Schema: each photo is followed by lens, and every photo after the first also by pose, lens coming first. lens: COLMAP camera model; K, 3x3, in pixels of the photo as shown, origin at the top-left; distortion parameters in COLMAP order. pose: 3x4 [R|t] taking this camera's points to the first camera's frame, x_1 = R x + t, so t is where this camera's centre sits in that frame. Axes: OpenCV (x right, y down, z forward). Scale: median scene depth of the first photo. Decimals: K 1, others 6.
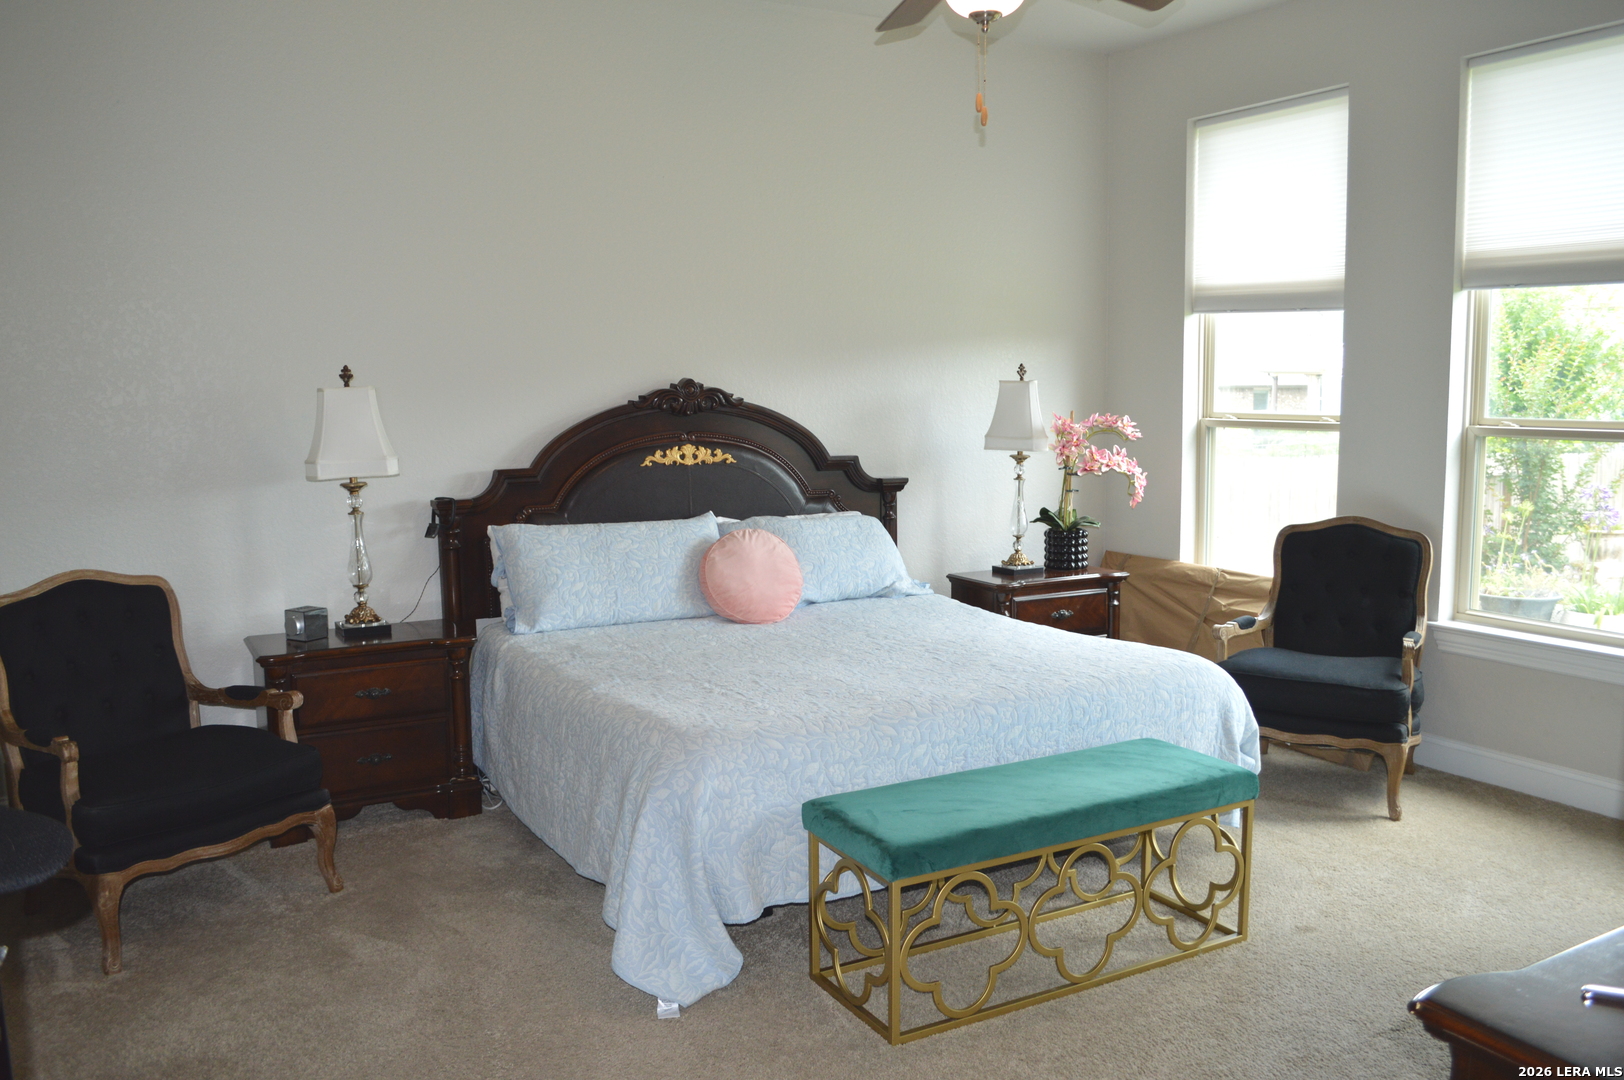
lens RADIAL K [[1298.5, 0, 812.0], [0, 1298.5, 540.0], [0, 0, 1]] dist [-0.078819, 0.004302]
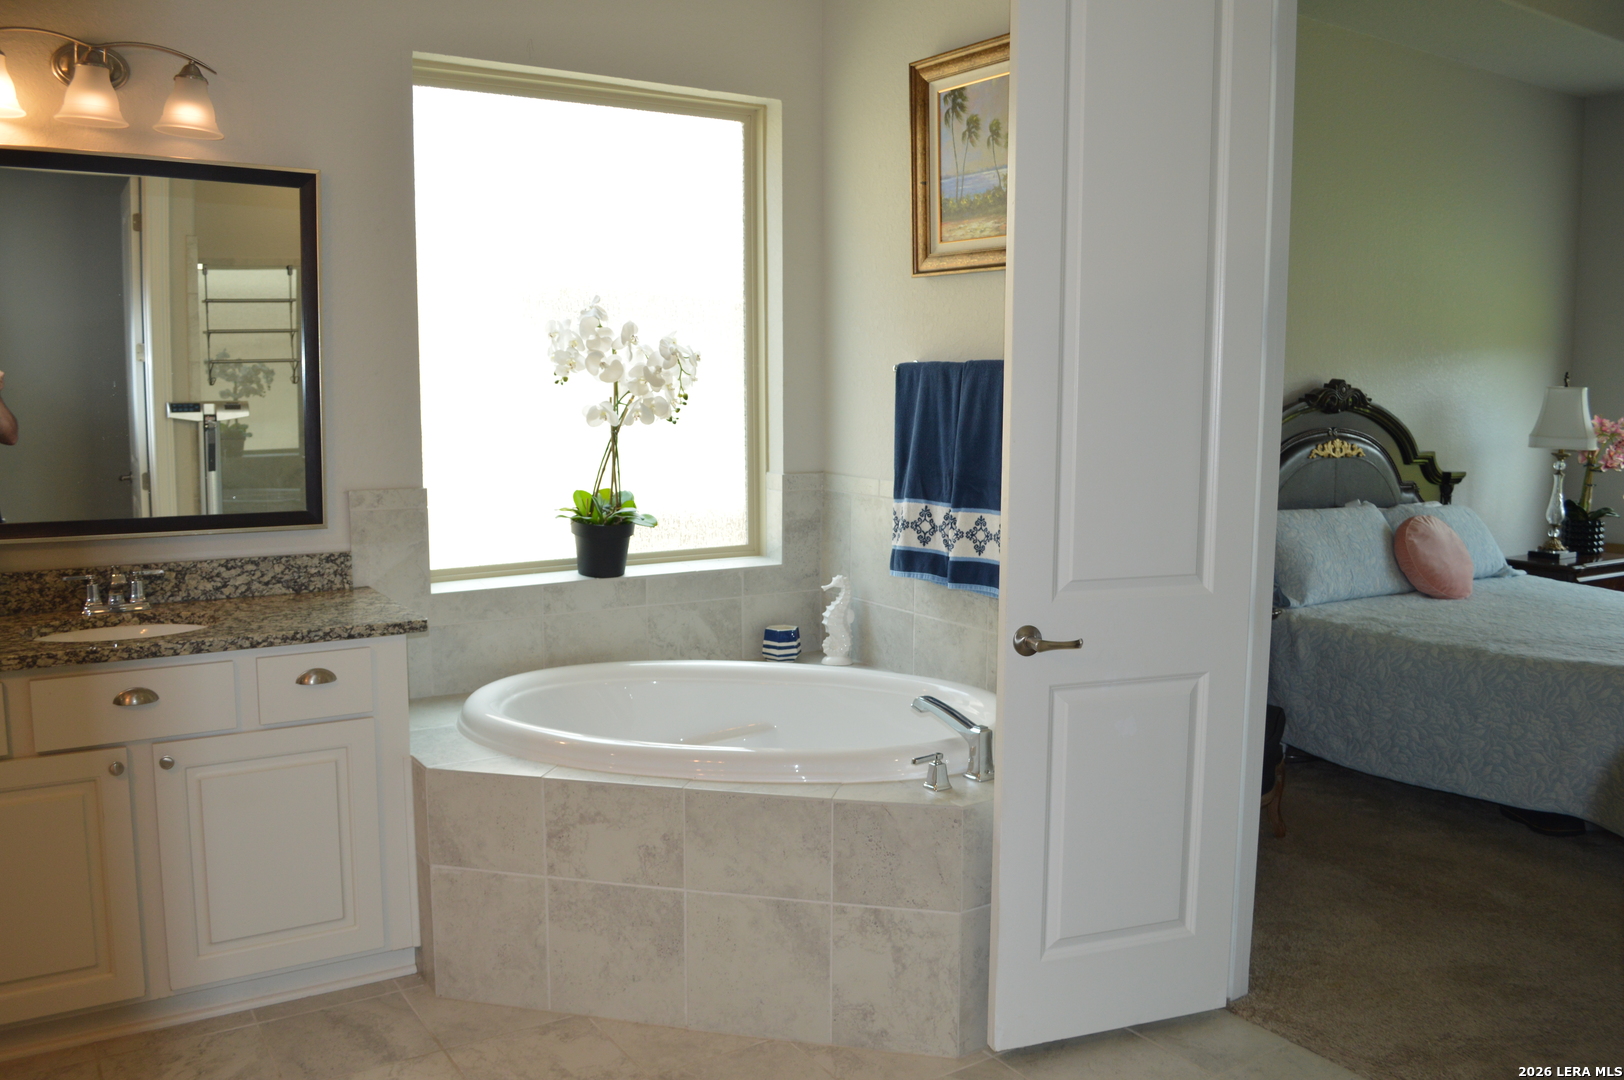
lens RADIAL K [[1298.5, 0, 812.0], [0, 1298.5, 540.0], [0, 0, 1]] dist [-0.078819, 0.004302]
pose [[0.997303, 0.004394, 0.073267, -0.623353], [-0.004405, 0.999990, -0.000012, 0.014325], [-0.073267, -0.000310, 0.997312, -0.054277]]
